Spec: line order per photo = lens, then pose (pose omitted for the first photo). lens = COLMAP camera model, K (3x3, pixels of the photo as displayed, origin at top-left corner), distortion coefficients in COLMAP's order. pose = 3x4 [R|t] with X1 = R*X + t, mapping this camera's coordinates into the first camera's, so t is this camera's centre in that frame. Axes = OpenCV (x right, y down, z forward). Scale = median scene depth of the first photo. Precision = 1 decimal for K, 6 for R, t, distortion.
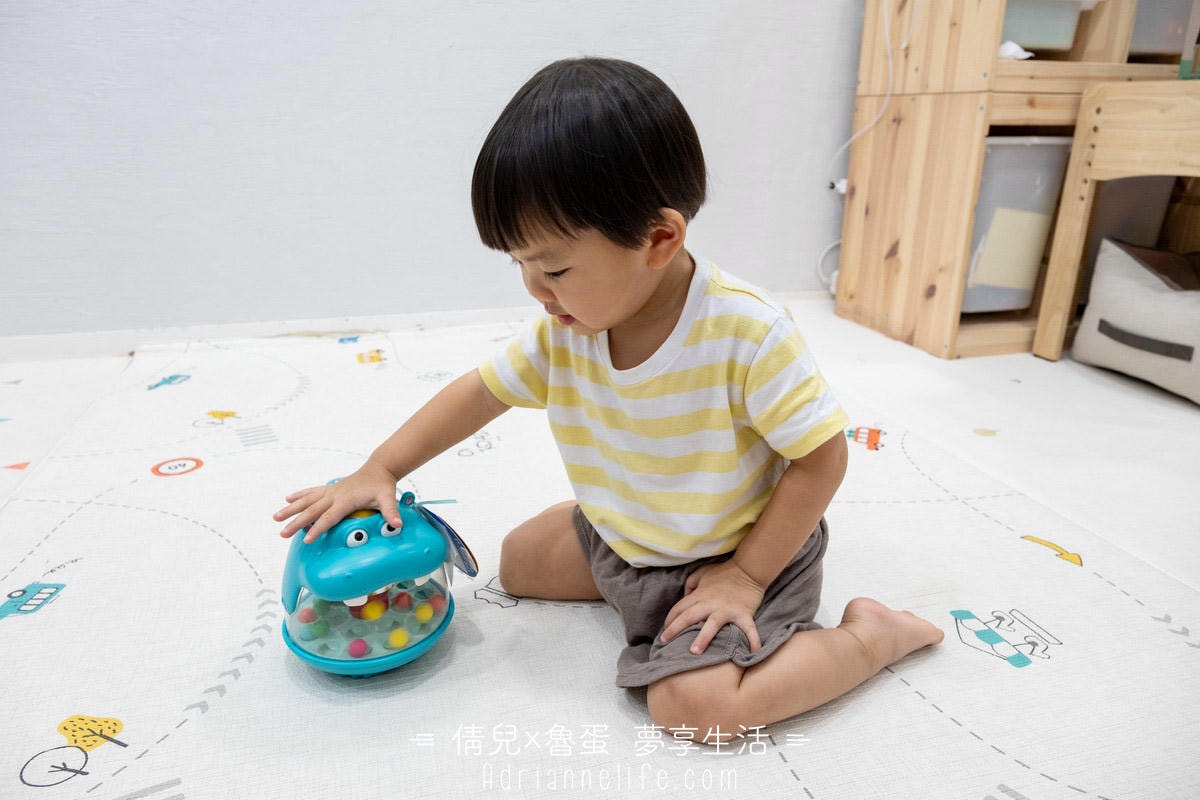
lens RADIAL K [[800.8, 0, 597.5], [0, 800.8, 398.8], [0, 0, 1]] dist [-0.010952, 0.002079]
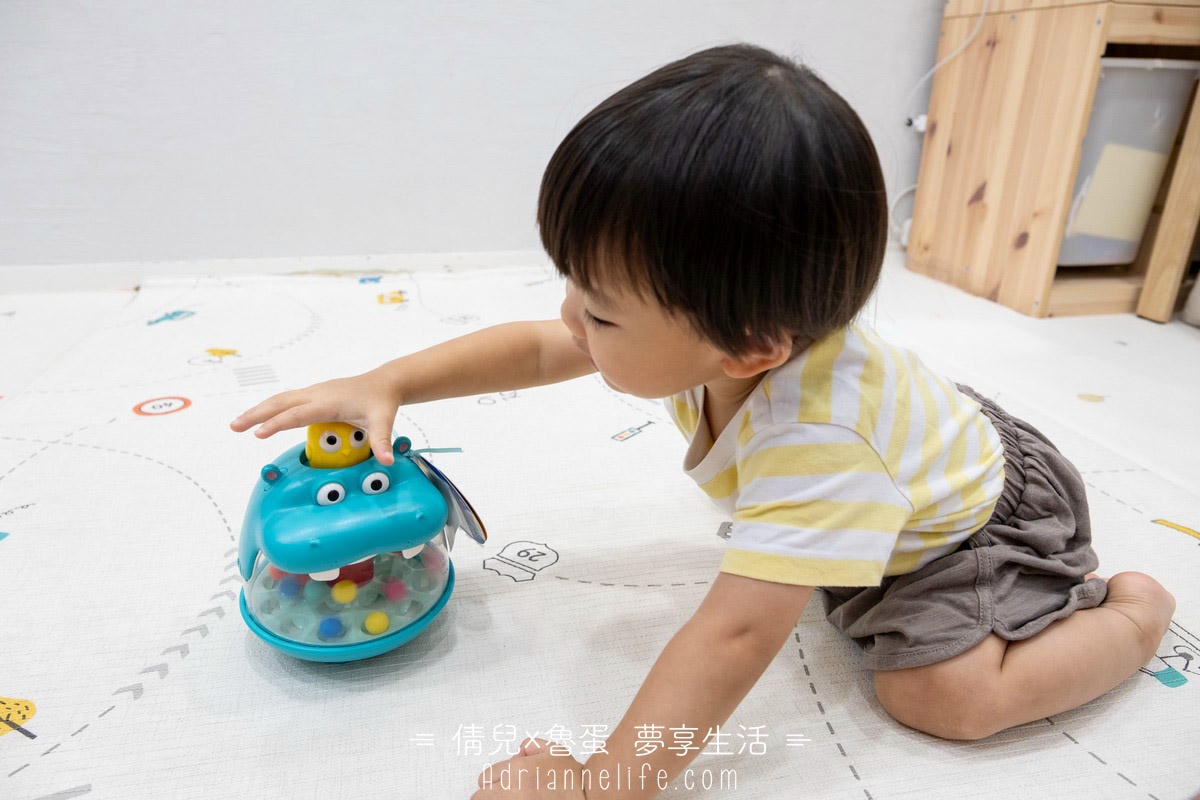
lens RADIAL K [[808.4, 0, 602.6], [0, 808.4, 396.5], [0, 0, 1]] dist [0.001170, -0.000275]
pose [[0.998506, 0.030778, -0.045148, 0.001513], [-0.029067, 0.998852, 0.038067, 0.017542], [0.046268, -0.036698, 0.998255, 0.085957]]
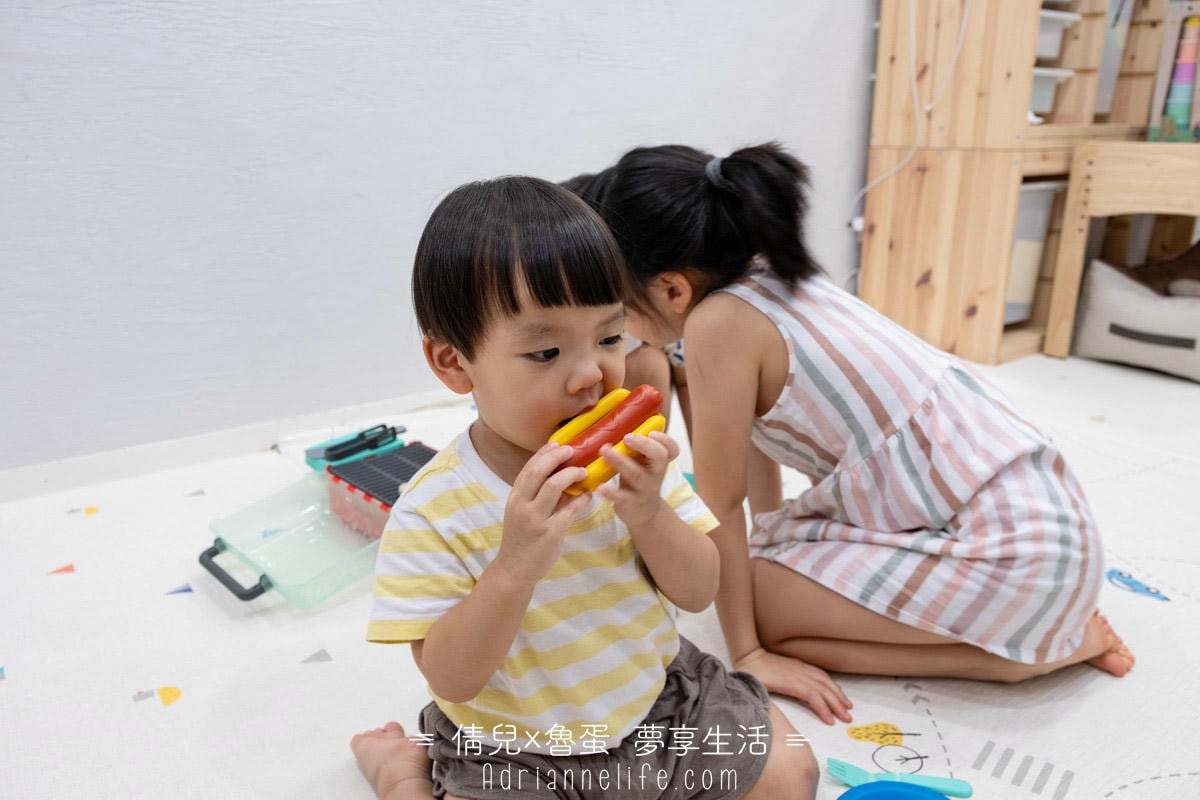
lens RADIAL K [[885.5, 0, 599.7], [0, 885.5, 400.0], [0, 0, 1]] dist [-0.001781, -0.002025]
pose [[0.939902, -0.109720, 0.323336, -0.565347], [0.122104, 0.992350, -0.018202, -0.047118], [-0.318865, 0.056589, 0.946109, -0.072378]]
